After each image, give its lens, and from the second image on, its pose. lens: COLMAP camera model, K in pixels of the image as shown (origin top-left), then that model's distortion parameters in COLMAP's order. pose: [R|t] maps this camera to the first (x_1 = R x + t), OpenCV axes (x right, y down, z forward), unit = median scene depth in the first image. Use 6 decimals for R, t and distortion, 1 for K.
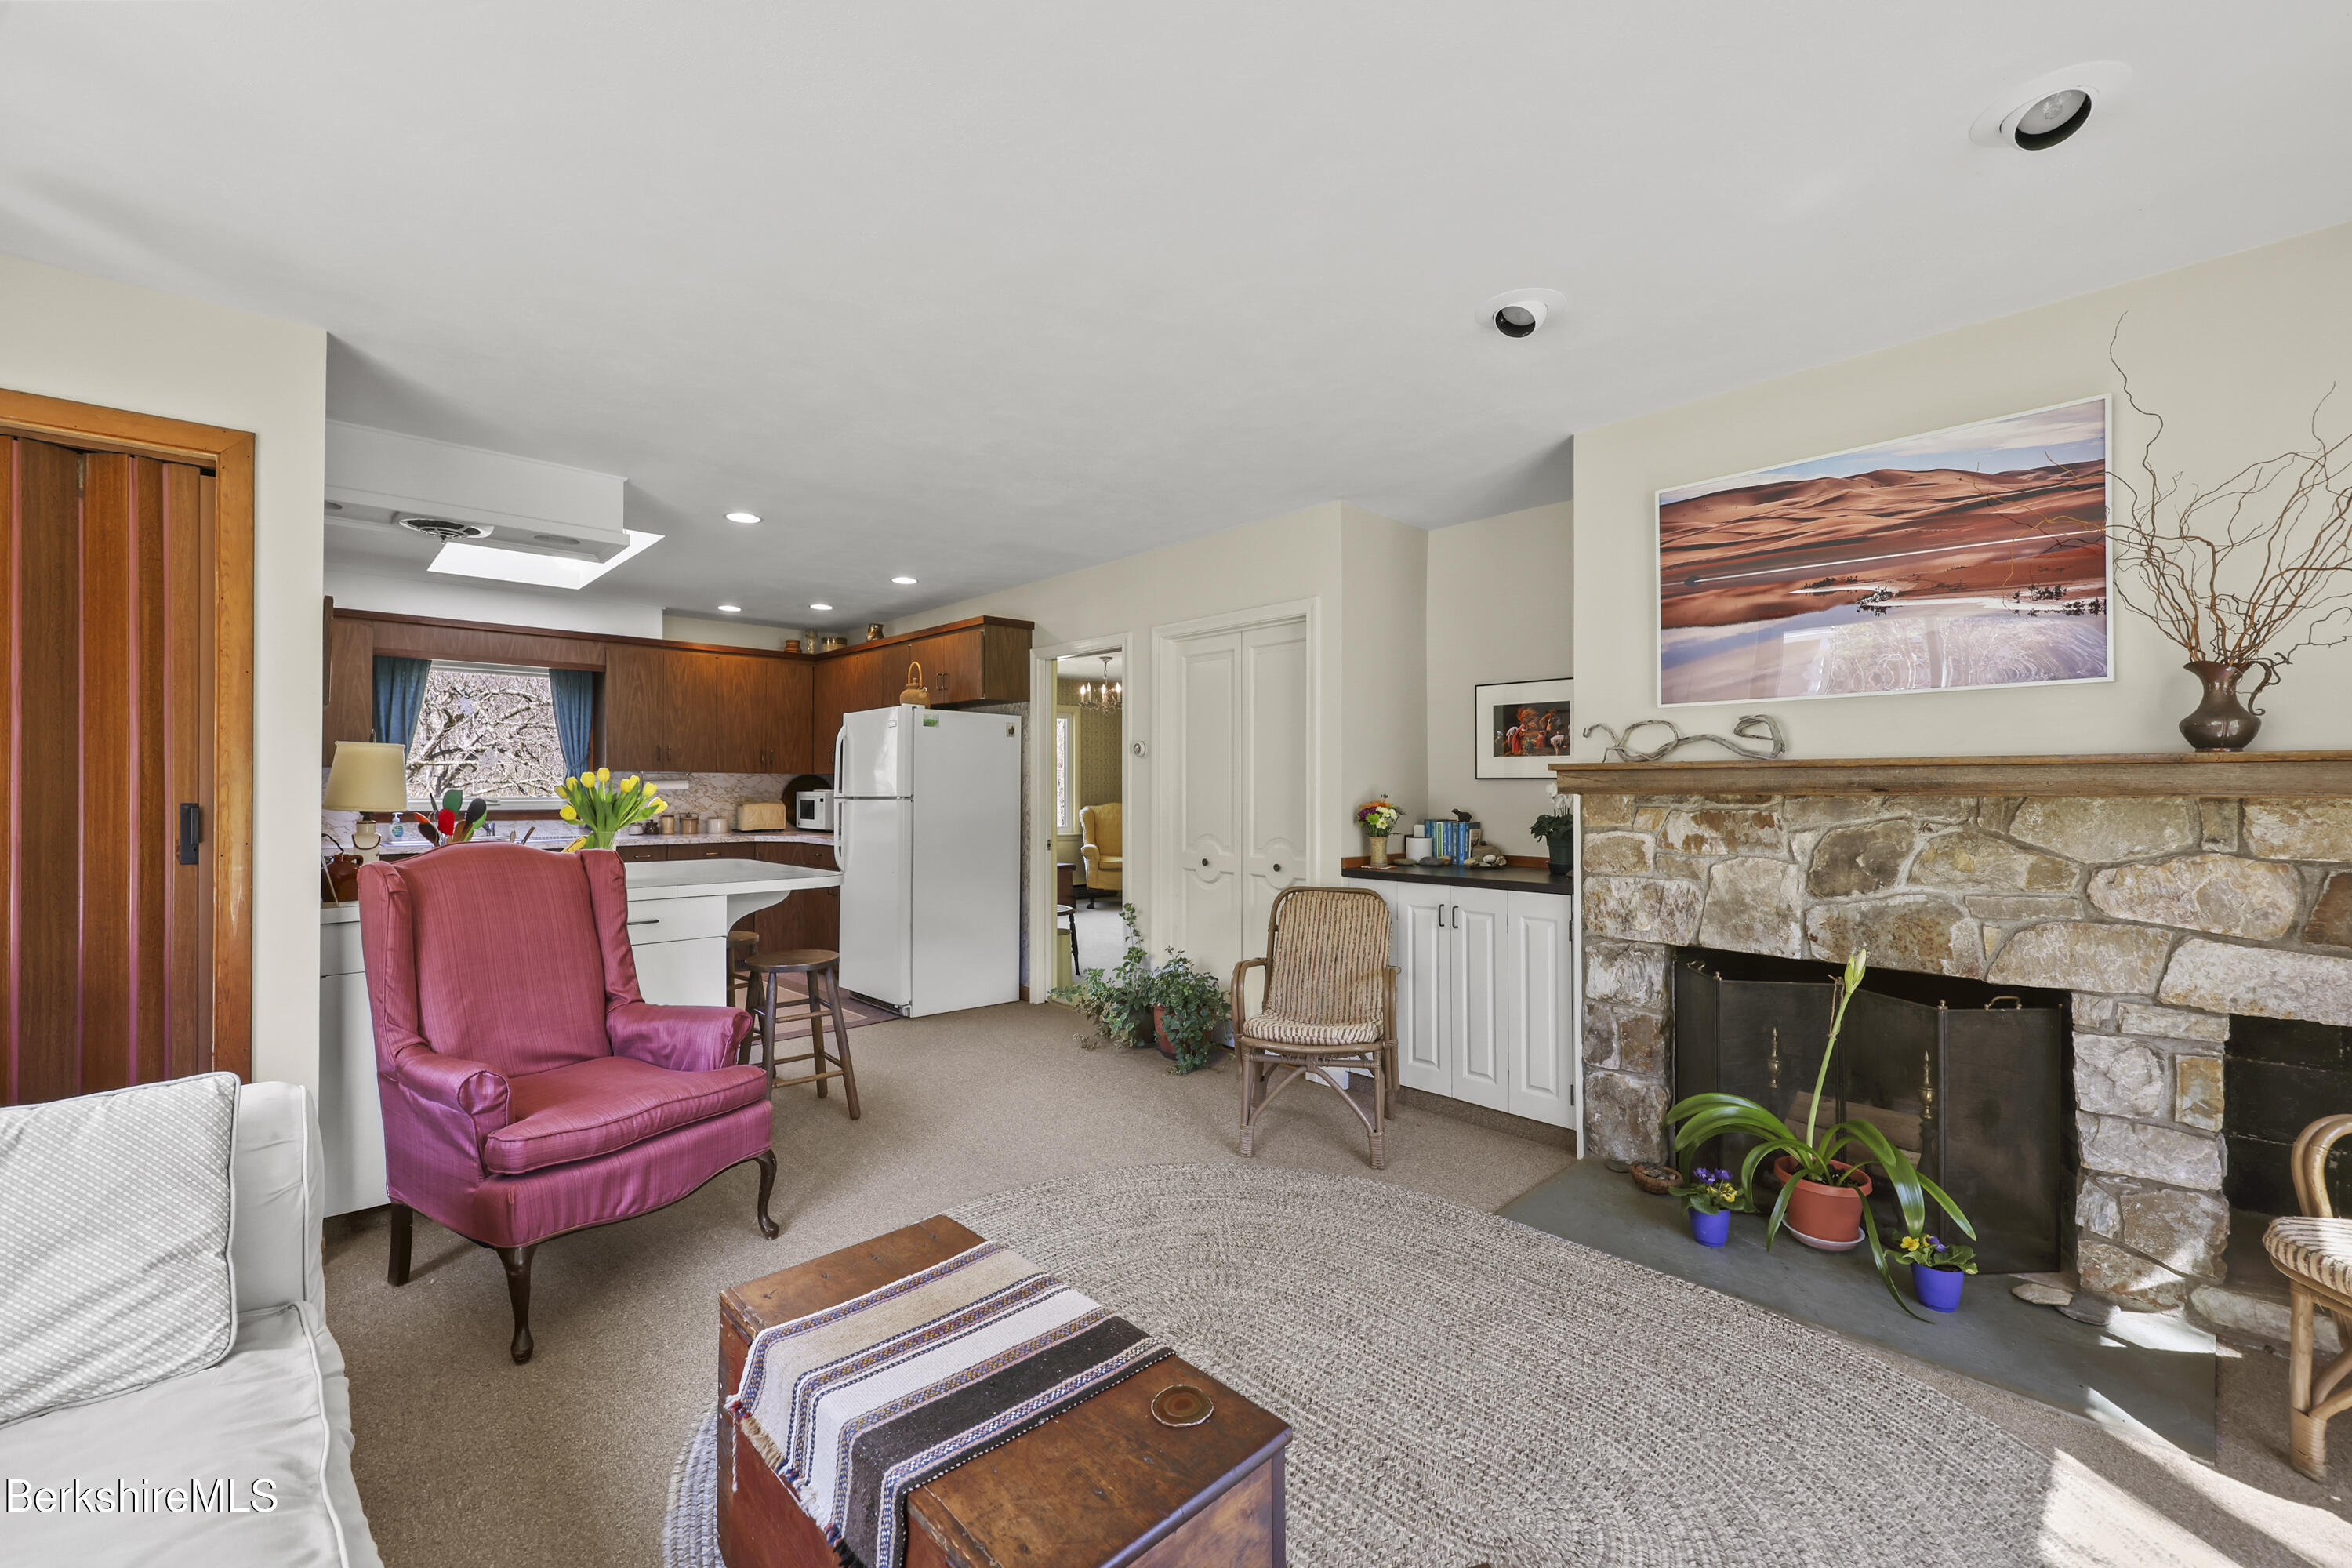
lens RADIAL K [[977.4, 0, 1181.6], [0, 977.4, 783.3], [0, 0, 1]] dist [0.000987, 0.000018]
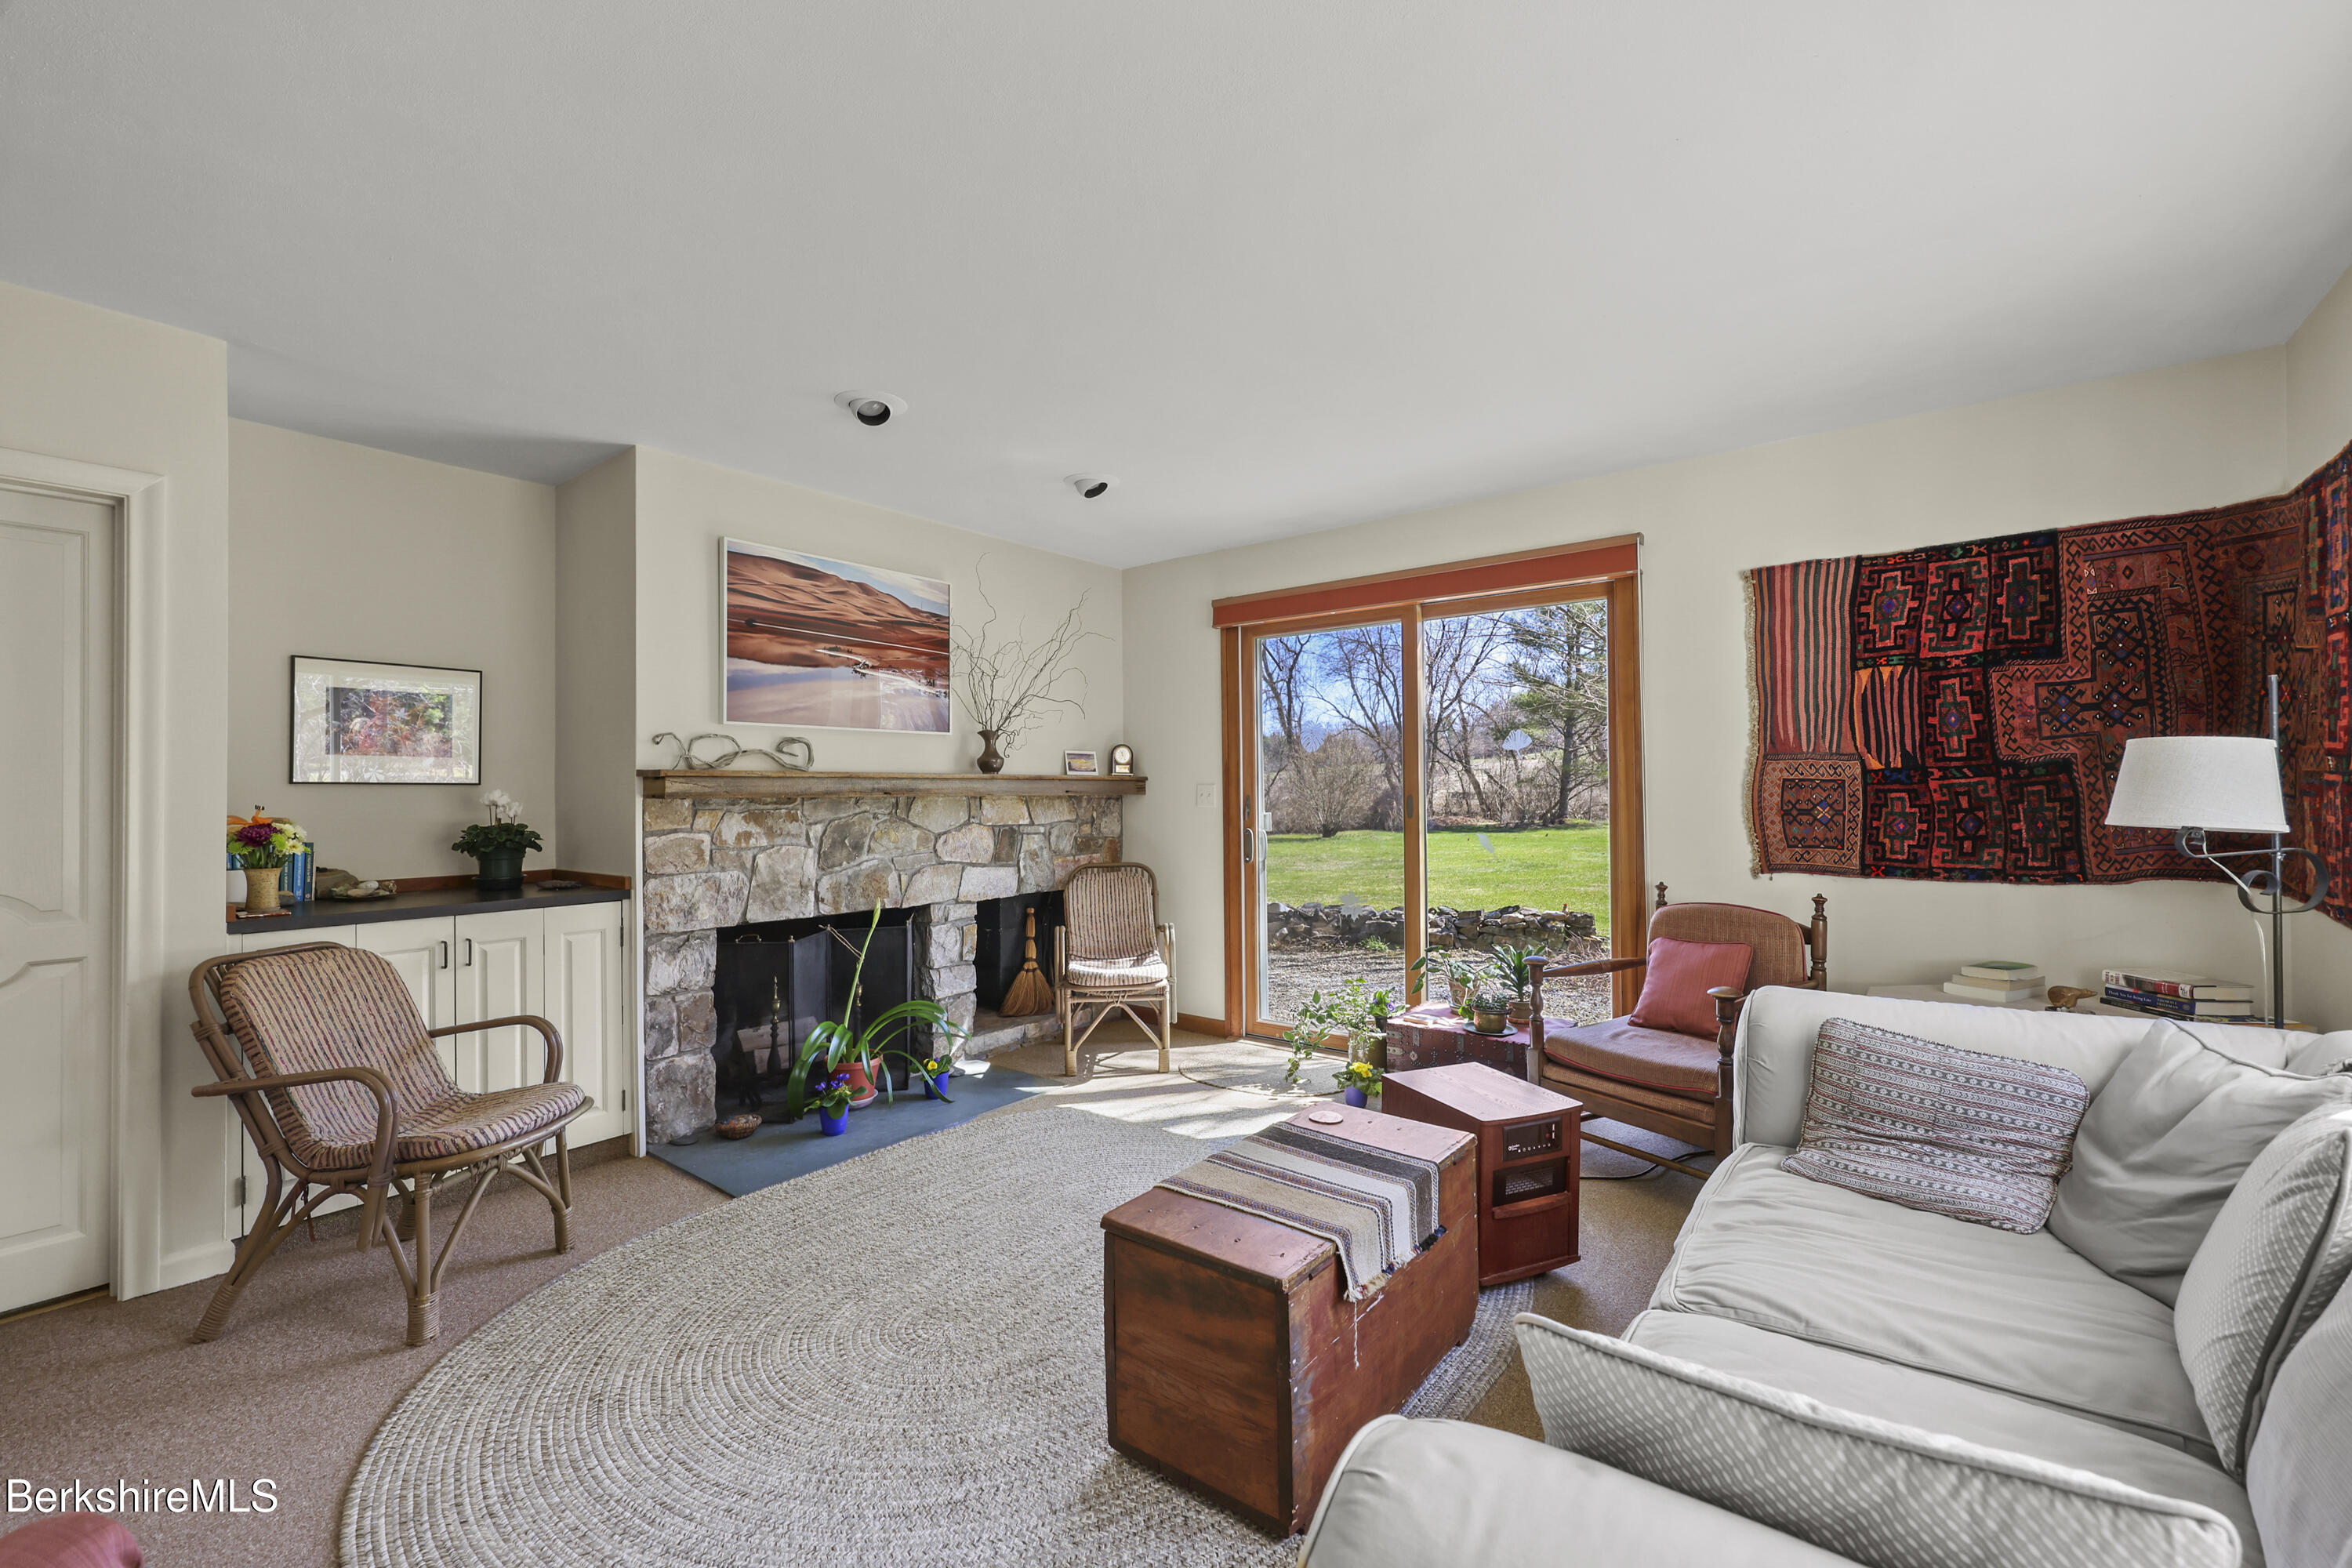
lens RADIAL K [[977.4, 0, 1181.6], [0, 977.4, 783.3], [0, 0, 1]] dist [0.000987, 0.000018]
pose [[-0.154199, 0.010095, 0.987988, -0.758478], [0.003643, 0.999947, -0.009648, 0.006932], [-0.988033, 0.002111, -0.154228, 0.656733]]
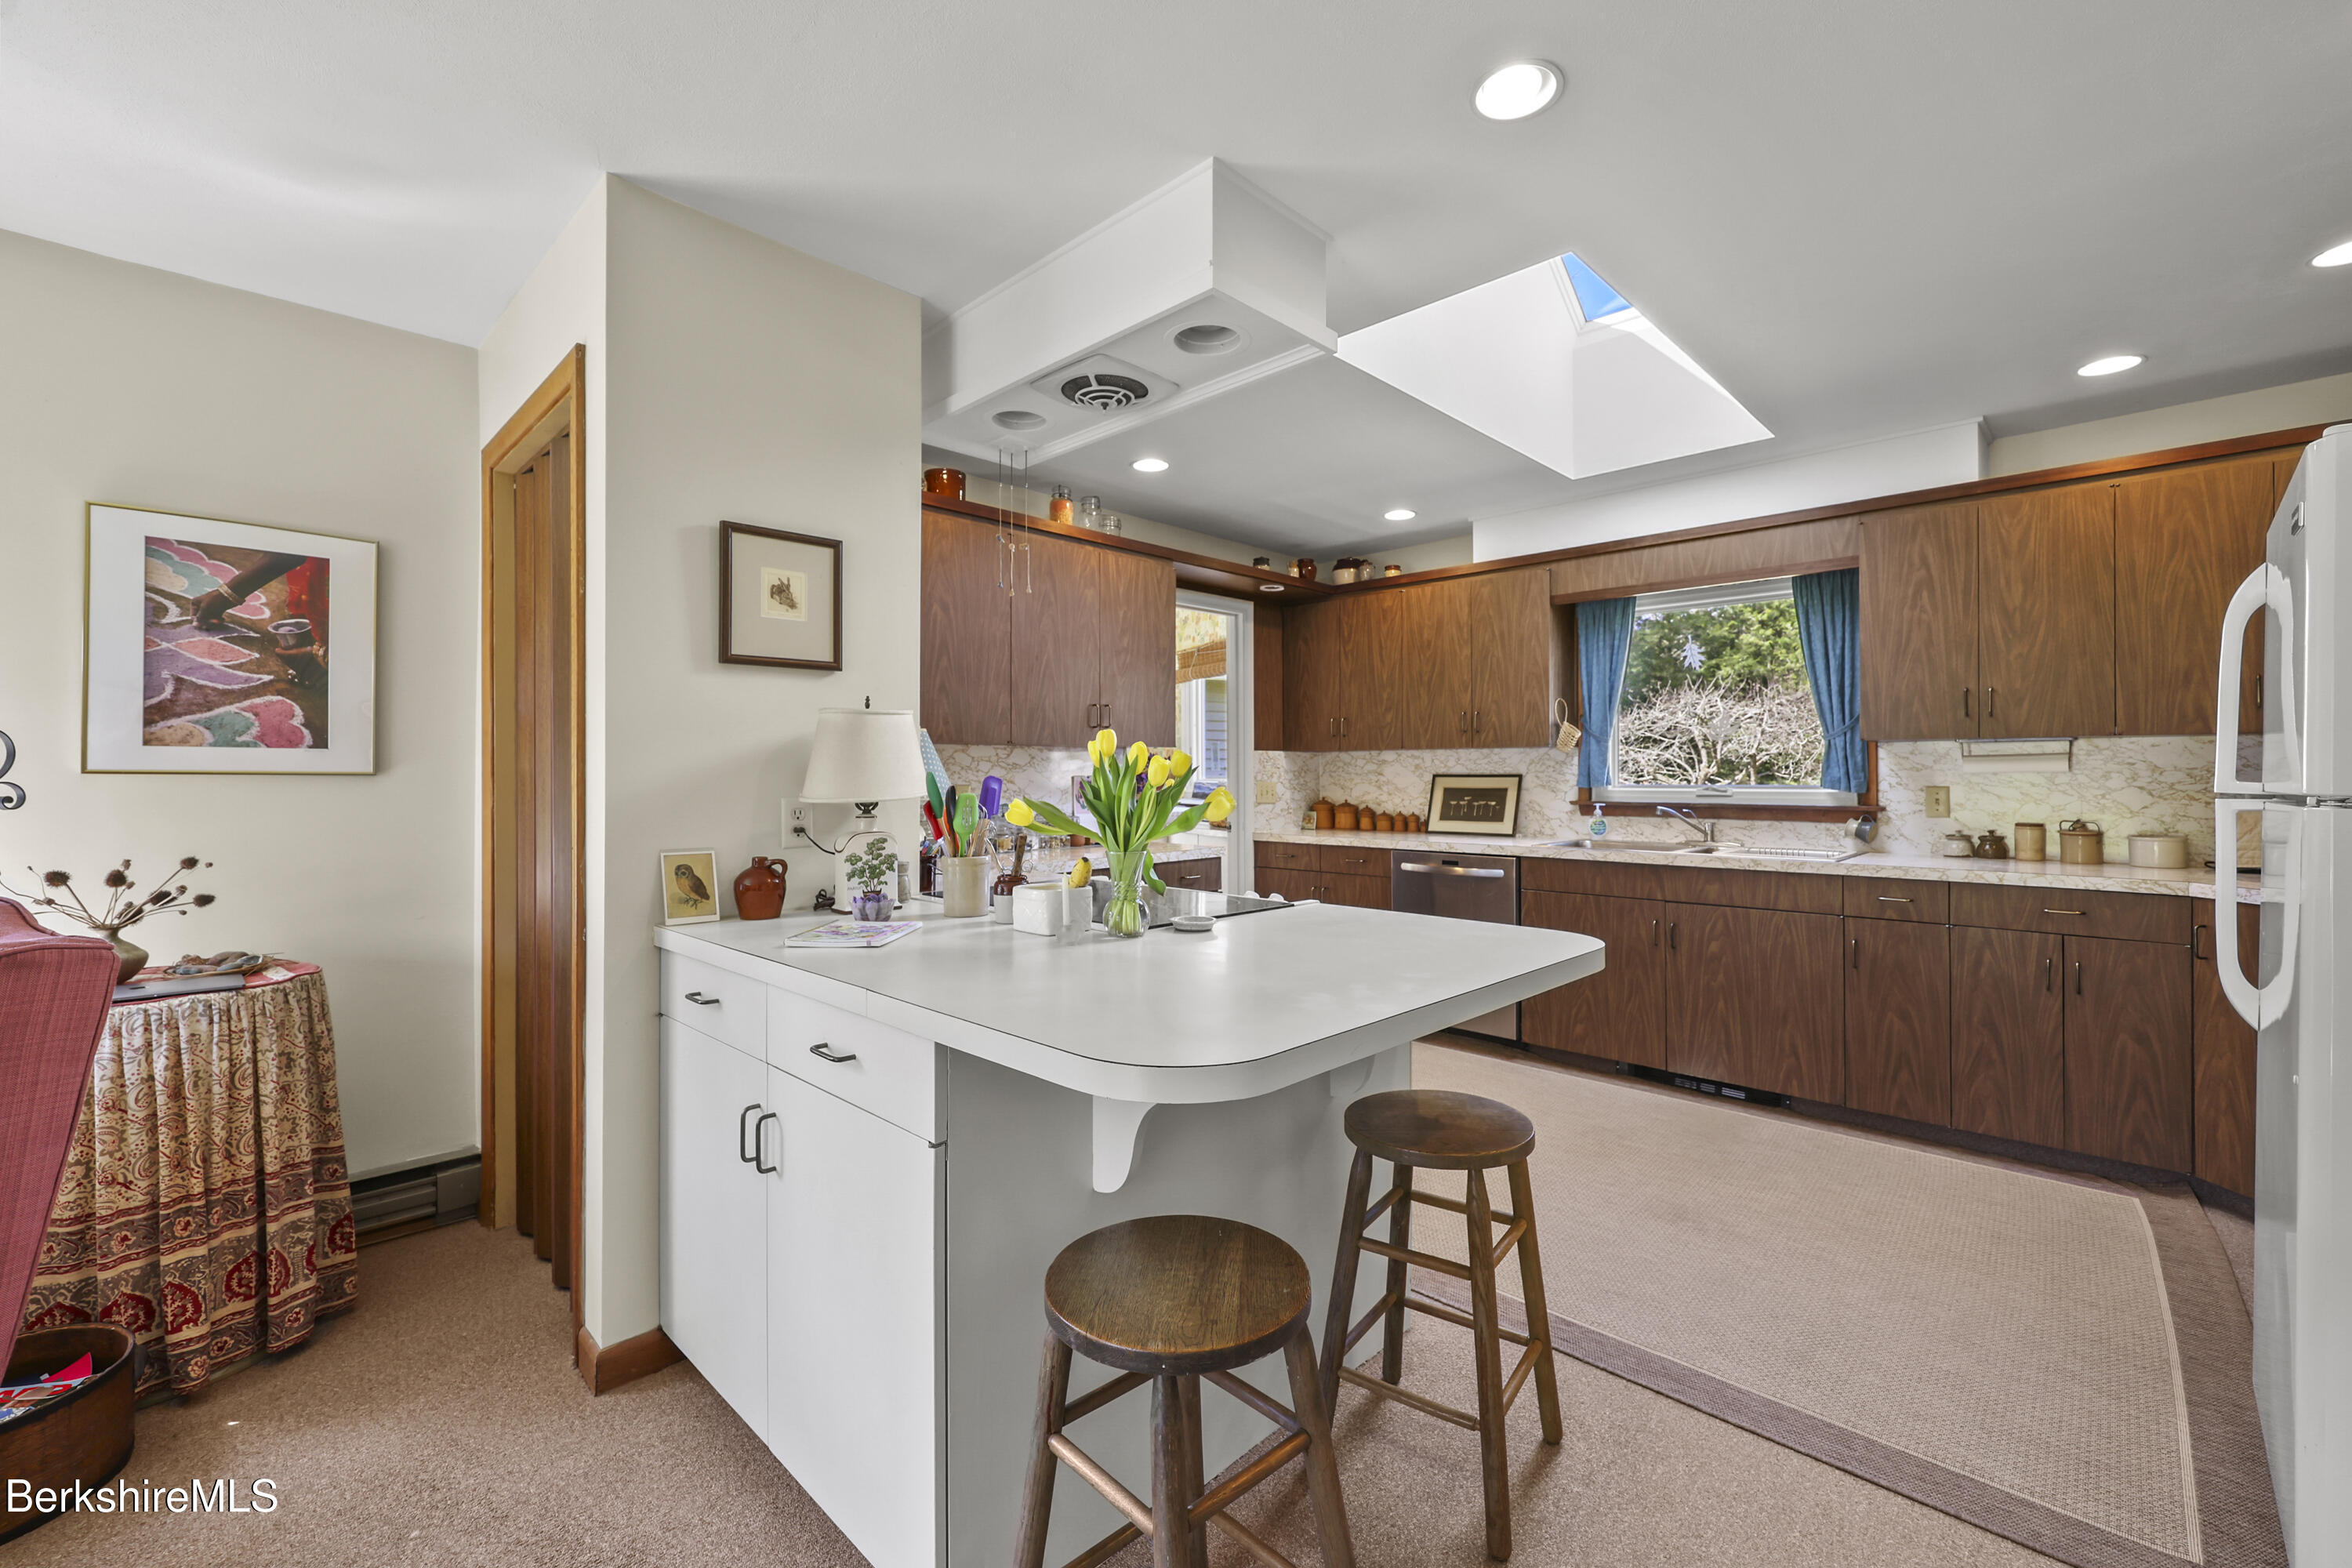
lens RADIAL K [[977.0, 0, 1179.0], [0, 977.0, 771.7], [0, 0, 1]] dist [0.002010, -0.000143]
pose [[0.044120, -0.003613, -0.999020, -0.080336], [0.005560, 0.999979, -0.003371, 0.010744], [0.999011, -0.005406, 0.044139, 1.209956]]
